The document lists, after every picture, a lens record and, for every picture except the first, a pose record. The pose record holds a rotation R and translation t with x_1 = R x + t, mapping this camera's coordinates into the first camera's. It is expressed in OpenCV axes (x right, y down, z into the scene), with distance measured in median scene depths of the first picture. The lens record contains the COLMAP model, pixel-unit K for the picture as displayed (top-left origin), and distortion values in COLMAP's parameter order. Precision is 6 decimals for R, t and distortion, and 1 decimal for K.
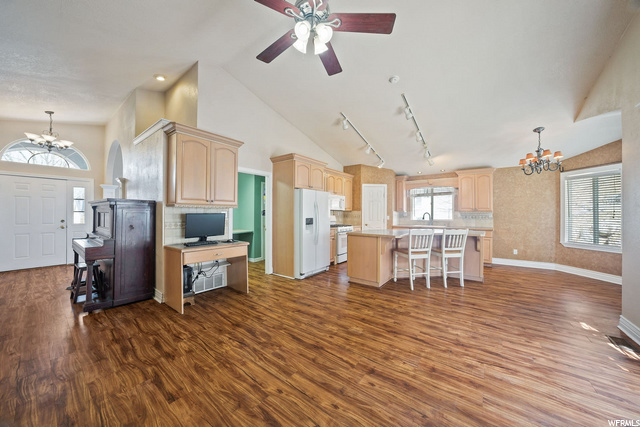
lens RADIAL K [[221.3, 0, 325.1], [0, 221.3, 212.5], [0, 0, 1]] dist [-0.019560, 0.000249]
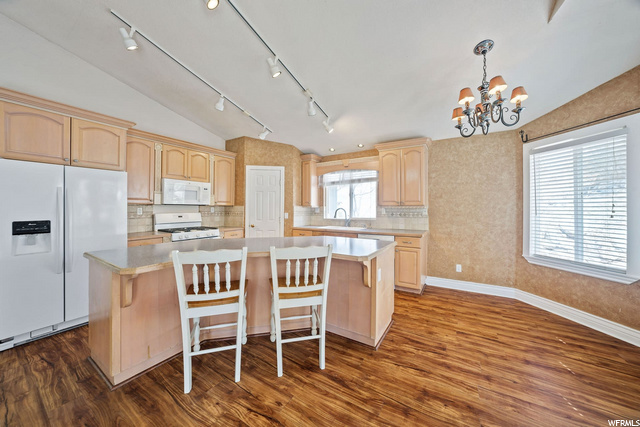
lens RADIAL K [[218.5, 0, 323.5], [0, 218.5, 208.4], [0, 0, 1]] dist [-0.024796, 0.000107]
pose [[0.996998, -0.002878, 0.077379, 0.570182], [0.002515, 0.999985, 0.004783, -0.002624], [-0.077392, -0.004574, 0.996990, 0.526154]]
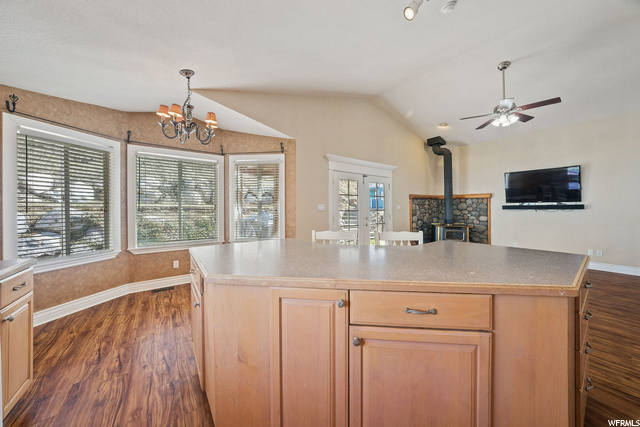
lens RADIAL K [[218.5, 0, 323.5], [0, 218.5, 208.4], [0, 0, 1]] dist [-0.024796, 0.000107]
pose [[-0.951499, 0.001066, 0.307651, 0.423103], [-0.000279, 0.999991, -0.004328, 0.015668], [-0.307652, -0.004204, -0.951490, 1.469018]]
